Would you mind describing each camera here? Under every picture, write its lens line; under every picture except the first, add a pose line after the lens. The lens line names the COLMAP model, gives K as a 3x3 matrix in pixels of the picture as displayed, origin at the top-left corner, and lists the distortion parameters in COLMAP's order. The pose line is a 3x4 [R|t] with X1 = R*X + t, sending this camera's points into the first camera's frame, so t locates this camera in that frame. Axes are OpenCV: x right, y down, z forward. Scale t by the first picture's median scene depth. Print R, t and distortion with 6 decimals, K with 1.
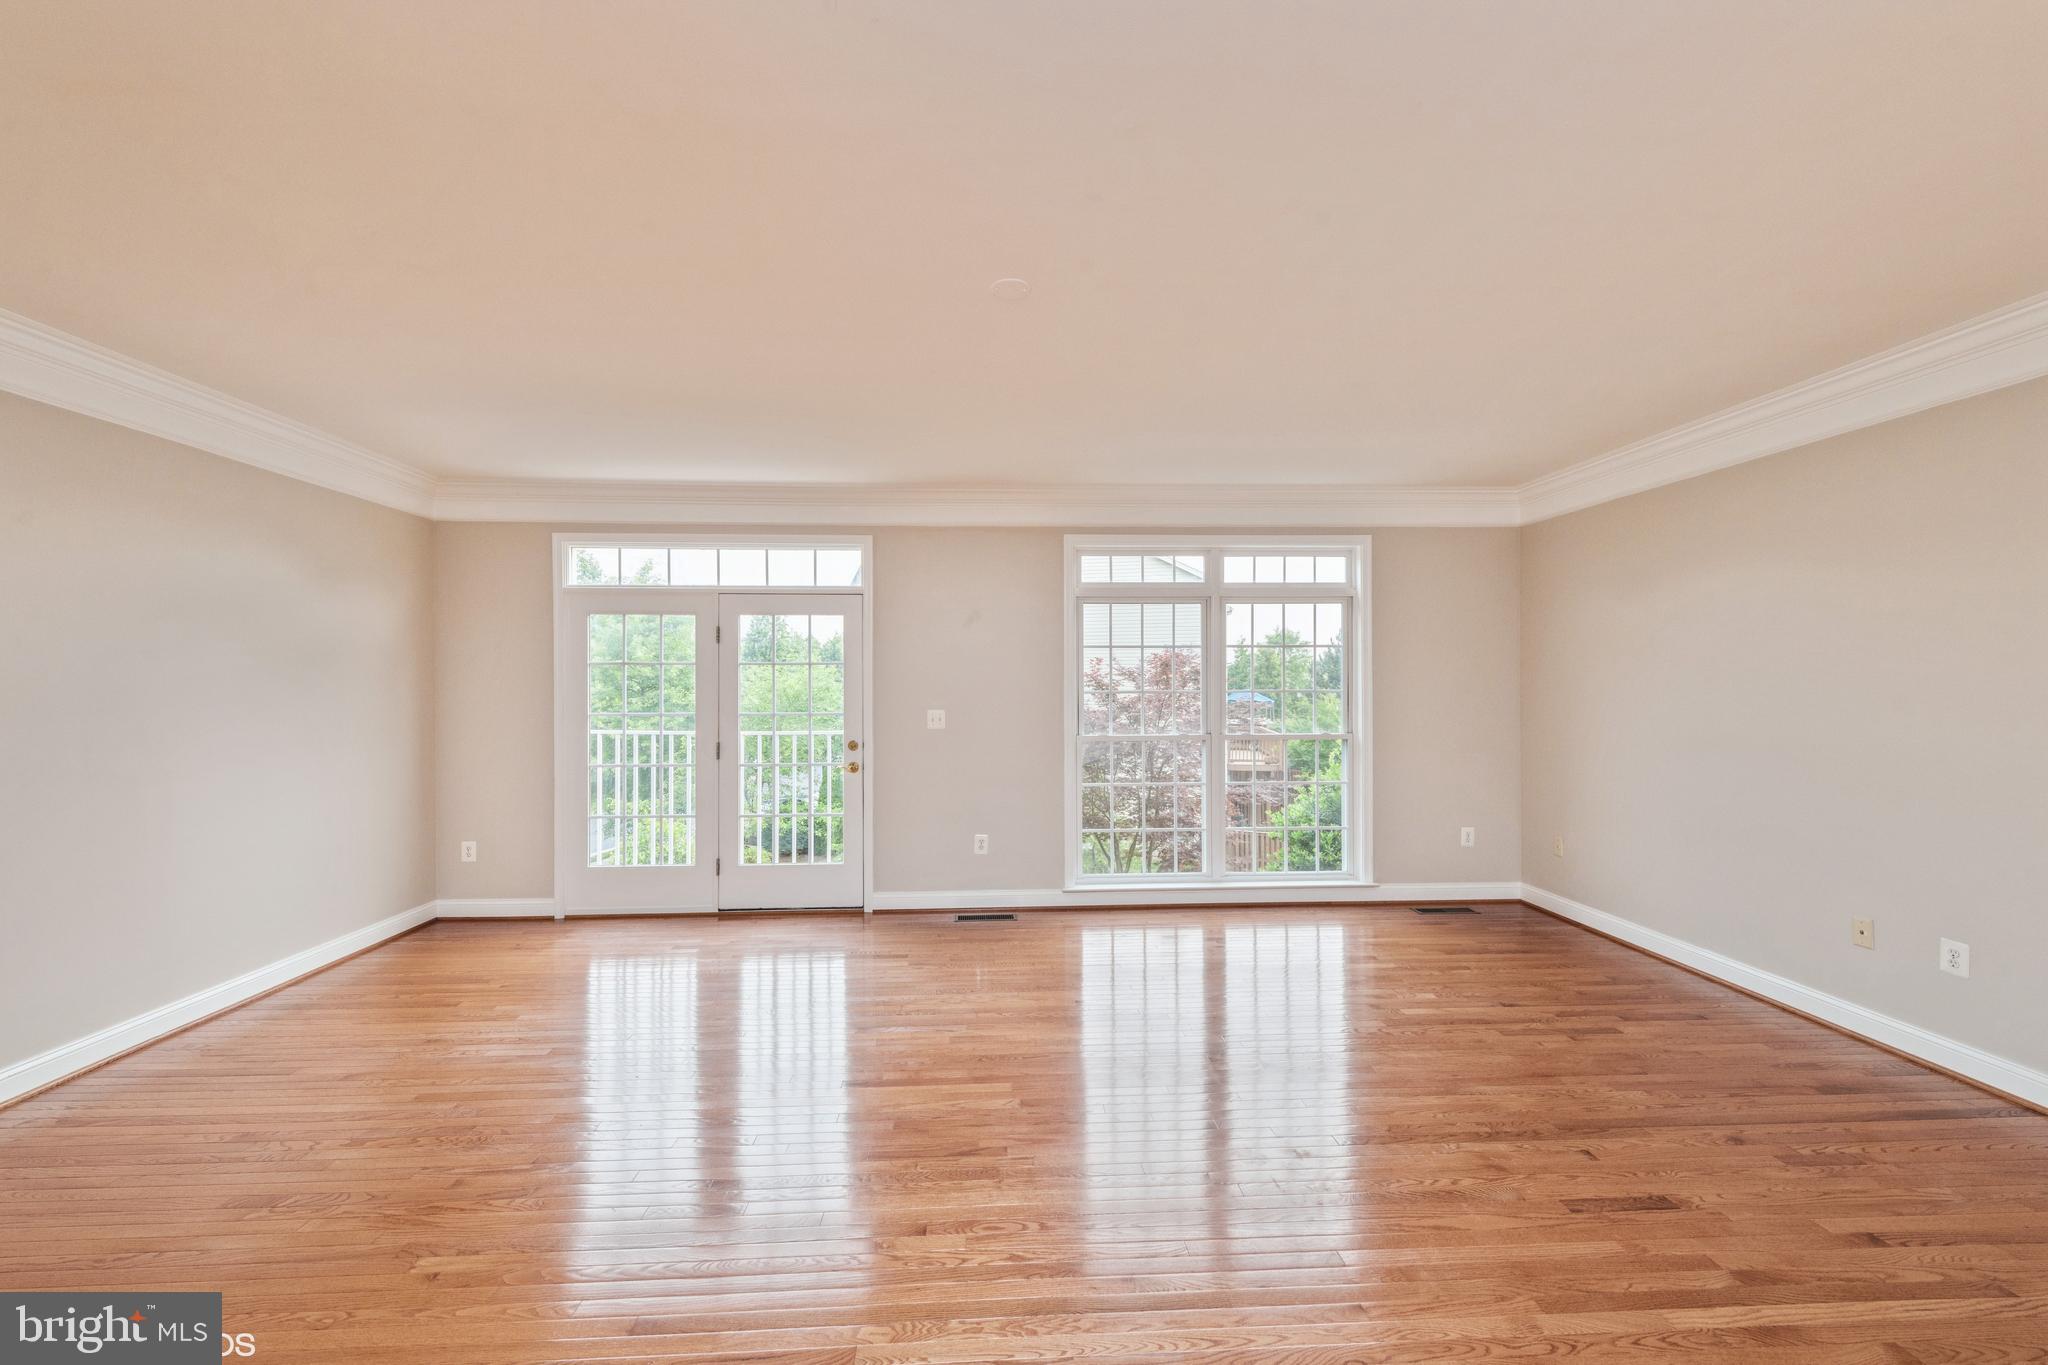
lens RADIAL K [[811.9, 0, 1025.9], [0, 811.9, 667.0], [0, 0, 1]] dist [0.004097, -0.001854]
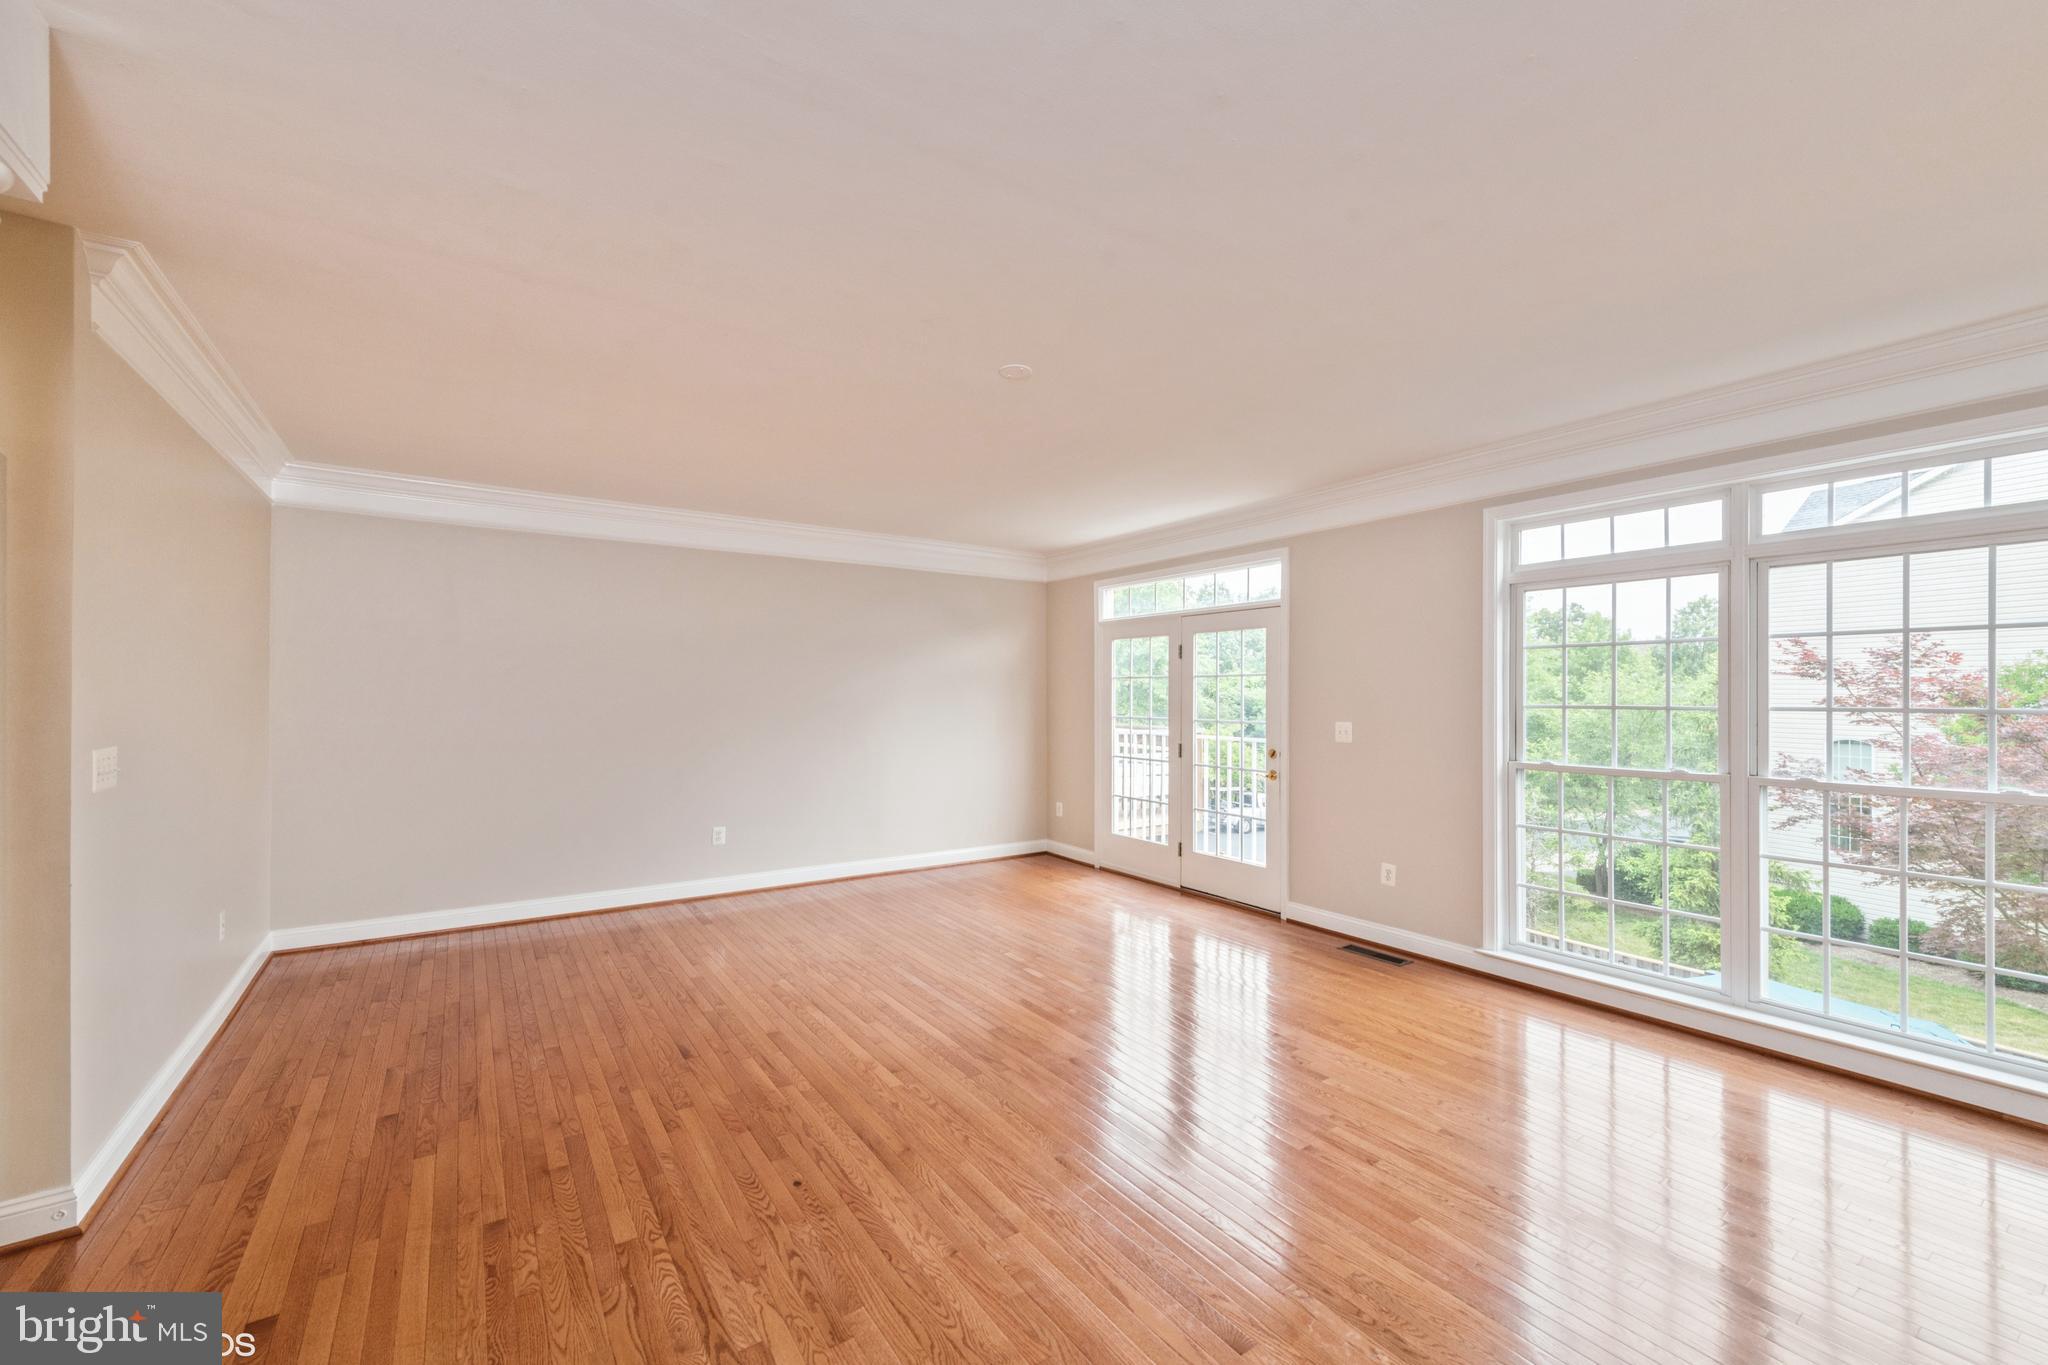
lens RADIAL K [[811.9, 0, 1035.0], [0, 811.9, 689.1], [0, 0, 1]] dist [0.004097, -0.001854]
pose [[0.530039, -0.002283, -0.847970, 0.498934], [-0.000883, 0.999994, -0.003245, 0.018127], [0.847973, 0.002469, 0.530034, 0.197983]]
